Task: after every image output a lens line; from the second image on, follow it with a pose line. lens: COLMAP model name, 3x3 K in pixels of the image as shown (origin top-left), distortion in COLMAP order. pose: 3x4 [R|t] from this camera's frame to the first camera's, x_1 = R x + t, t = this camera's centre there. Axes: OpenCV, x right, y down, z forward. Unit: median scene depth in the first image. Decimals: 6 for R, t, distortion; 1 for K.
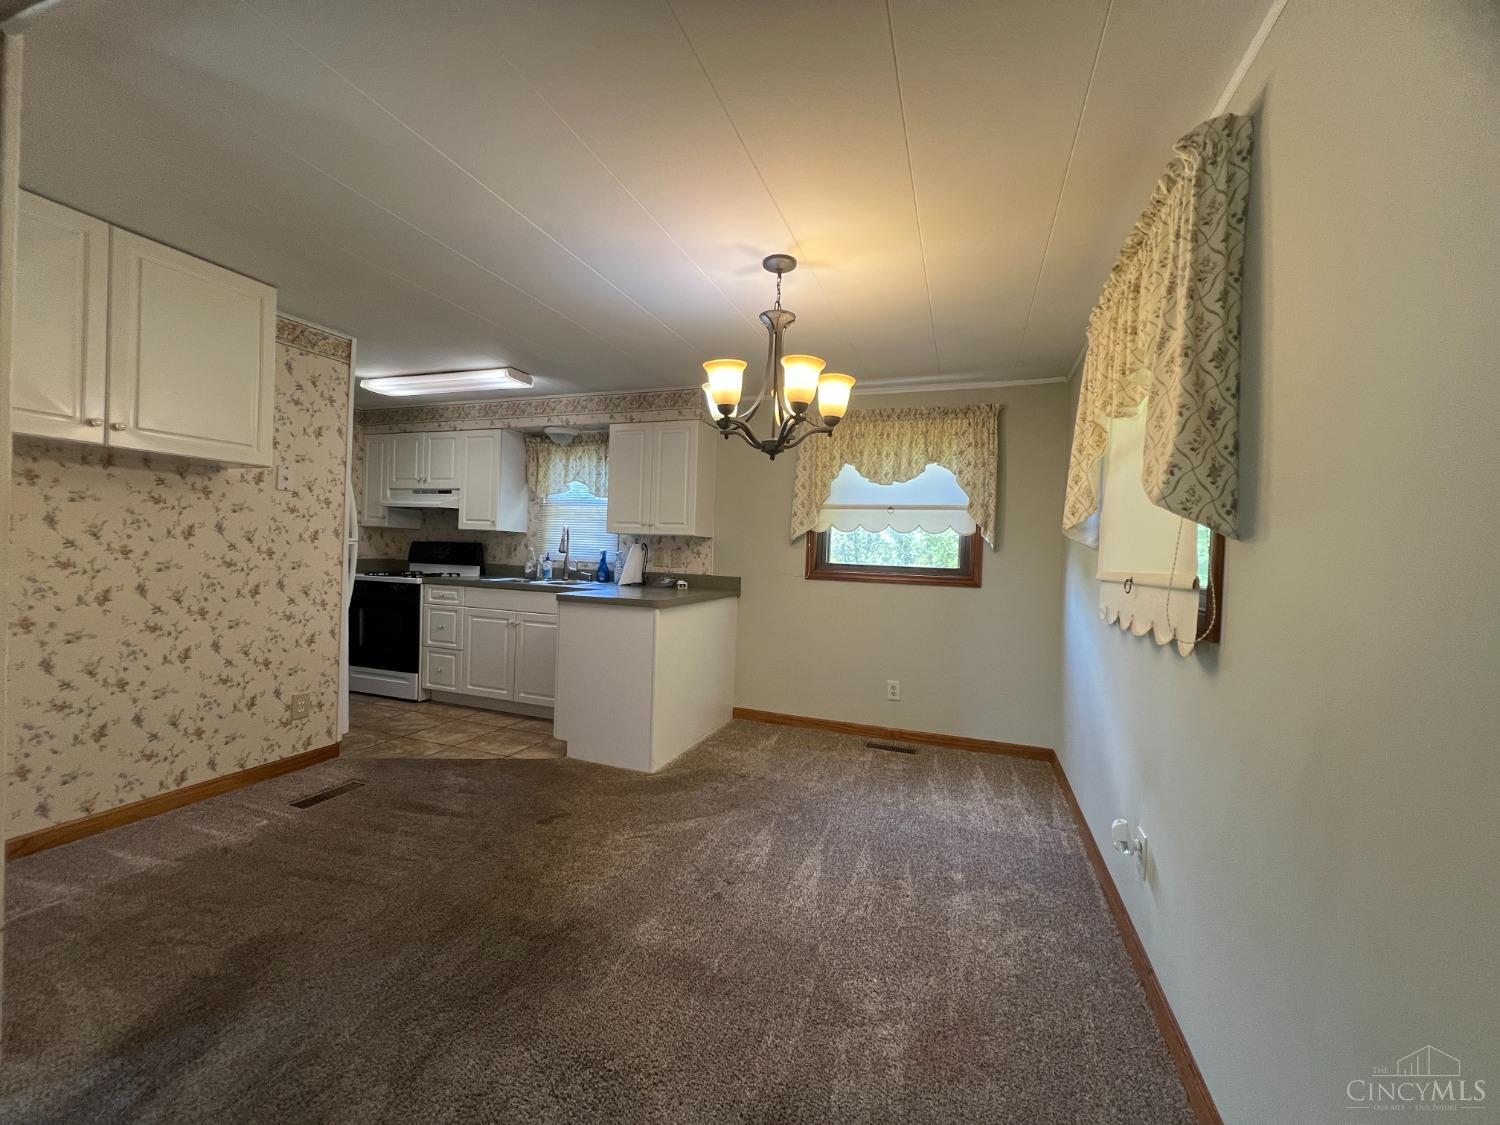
lens RADIAL K [[599.4, 0, 752.4], [0, 599.4, 554.0], [0, 0, 1]] dist [0.000318, 0.000022]
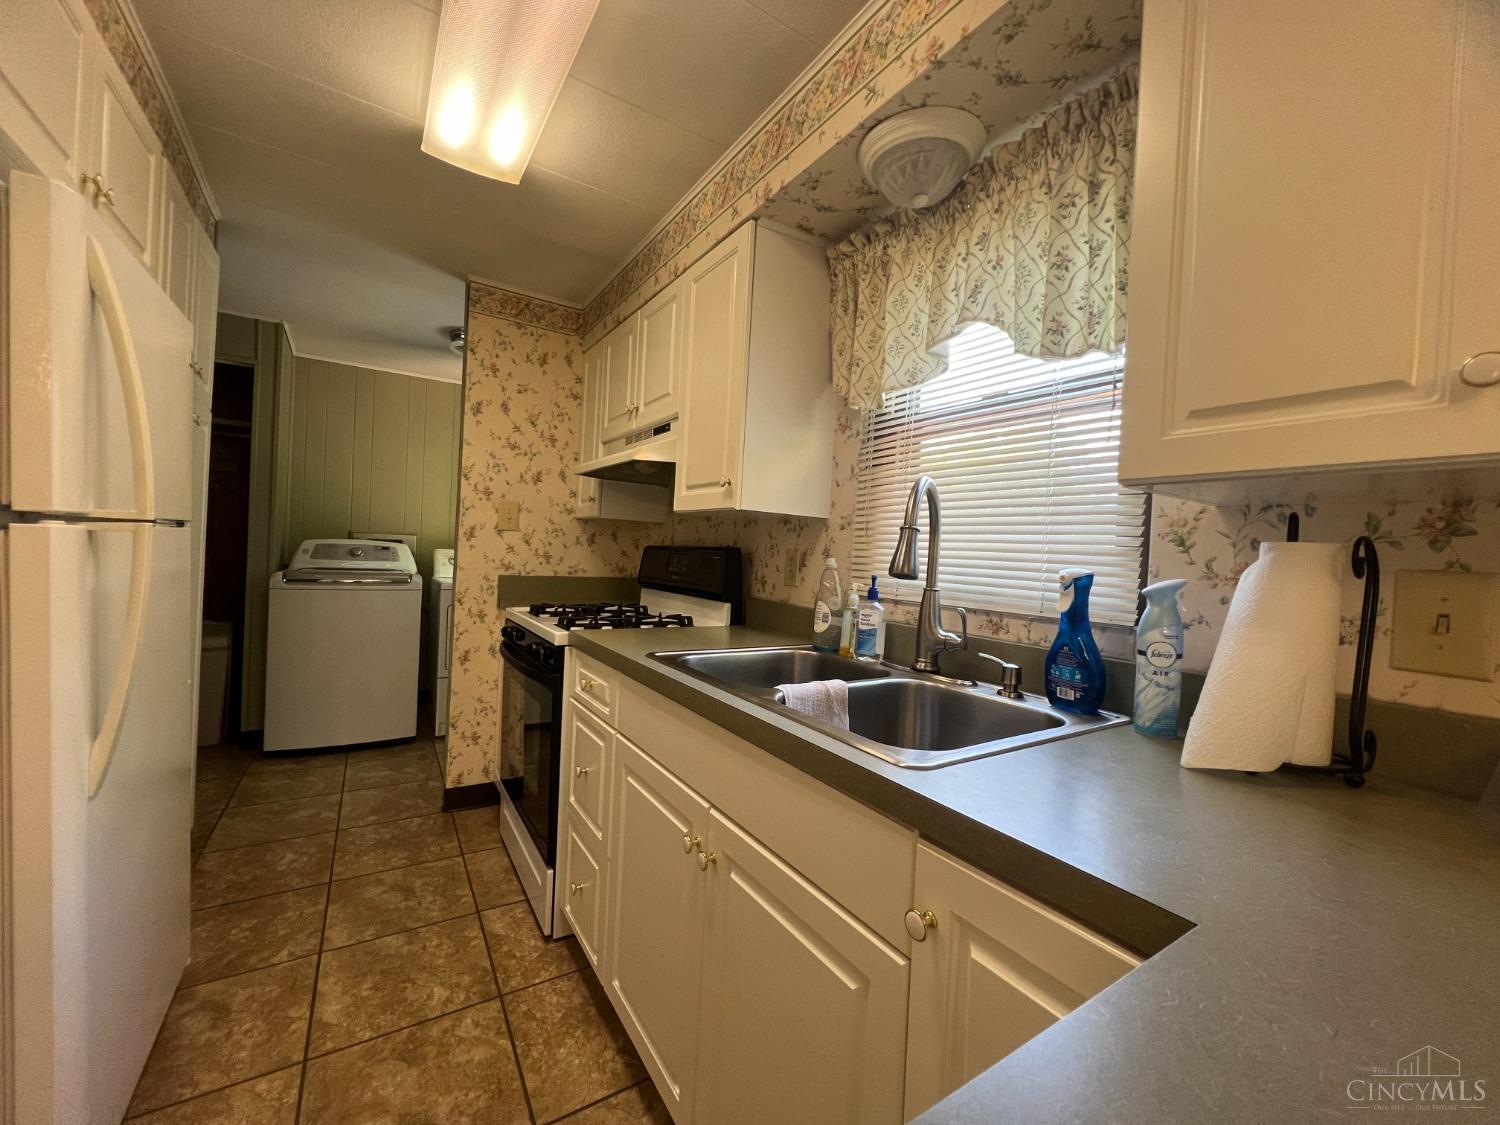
lens RADIAL K [[599.5, 0, 751.0], [0, 599.5, 560.6], [0, 0, 1]] dist [-0.001103, -0.000077]
pose [[0.796551, 0.011518, -0.604461, -0.200775], [-0.026145, 0.999539, -0.015408, -0.003310], [0.604005, 0.028077, 0.796485, 0.706927]]
